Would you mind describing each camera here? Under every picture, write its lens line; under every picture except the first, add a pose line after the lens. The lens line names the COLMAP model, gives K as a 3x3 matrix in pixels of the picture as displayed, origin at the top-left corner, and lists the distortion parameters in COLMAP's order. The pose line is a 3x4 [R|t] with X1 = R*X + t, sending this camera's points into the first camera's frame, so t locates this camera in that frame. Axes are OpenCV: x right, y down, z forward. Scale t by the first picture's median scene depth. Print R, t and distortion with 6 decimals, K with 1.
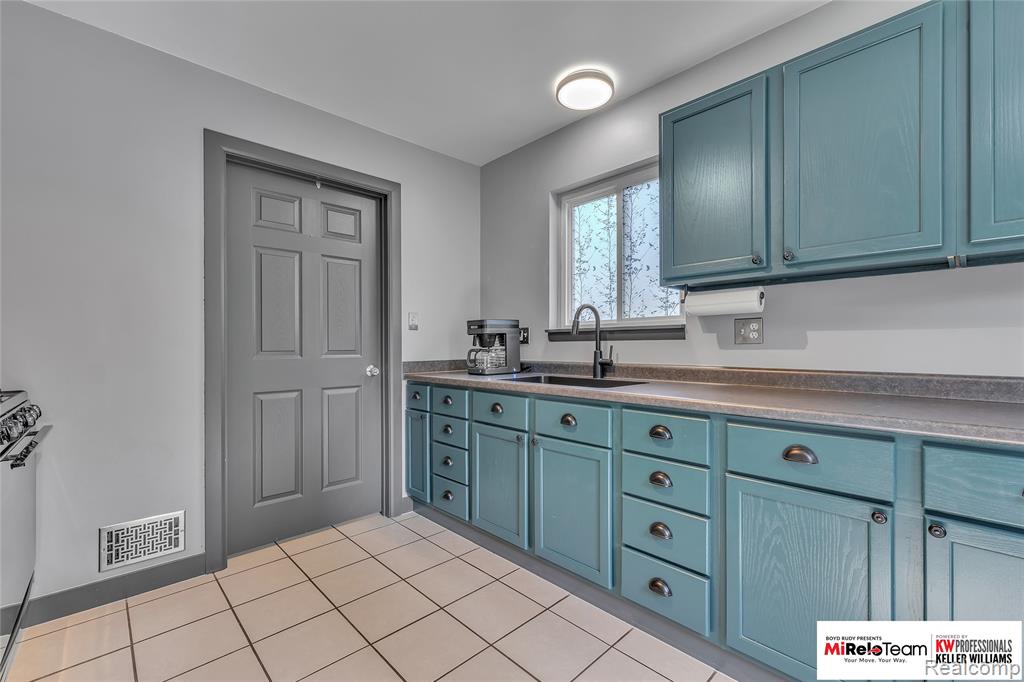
lens RADIAL K [[434.5, 0, 514.2], [0, 434.5, 339.2], [0, 0, 1]] dist [0.001743, 0.000435]
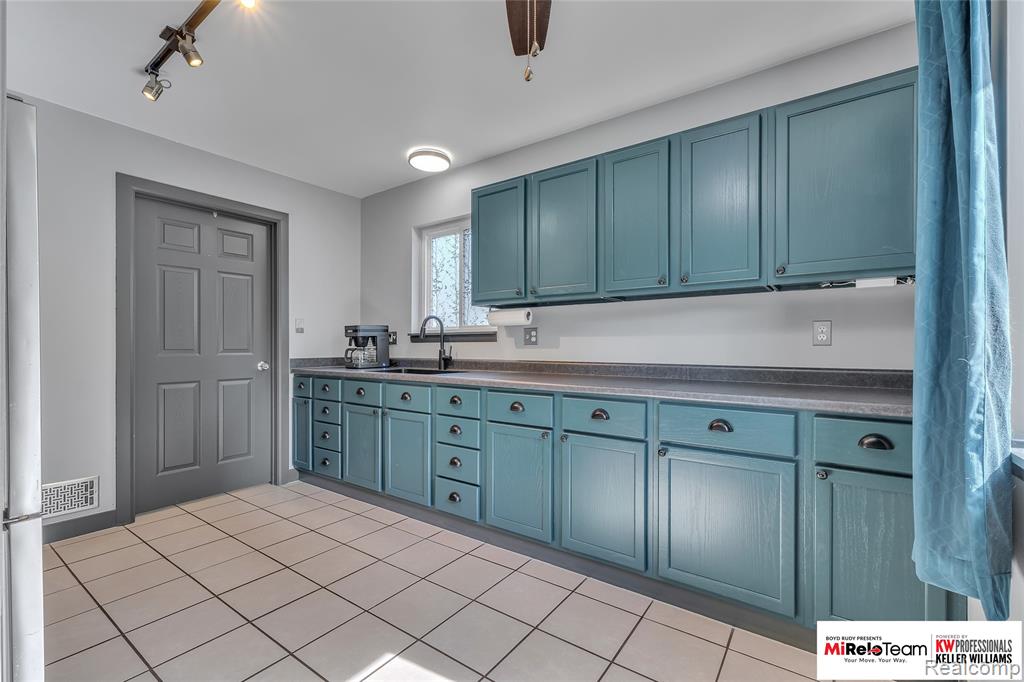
lens RADIAL K [[434.5, 0, 505.7], [0, 434.5, 341.3], [0, 0, 1]] dist [0.001743, 0.000435]
pose [[0.983907, 0.004657, 0.178620, 0.144556], [-0.005289, 0.999981, 0.003064, -0.004558], [-0.178603, -0.003959, 0.983913, -0.370113]]
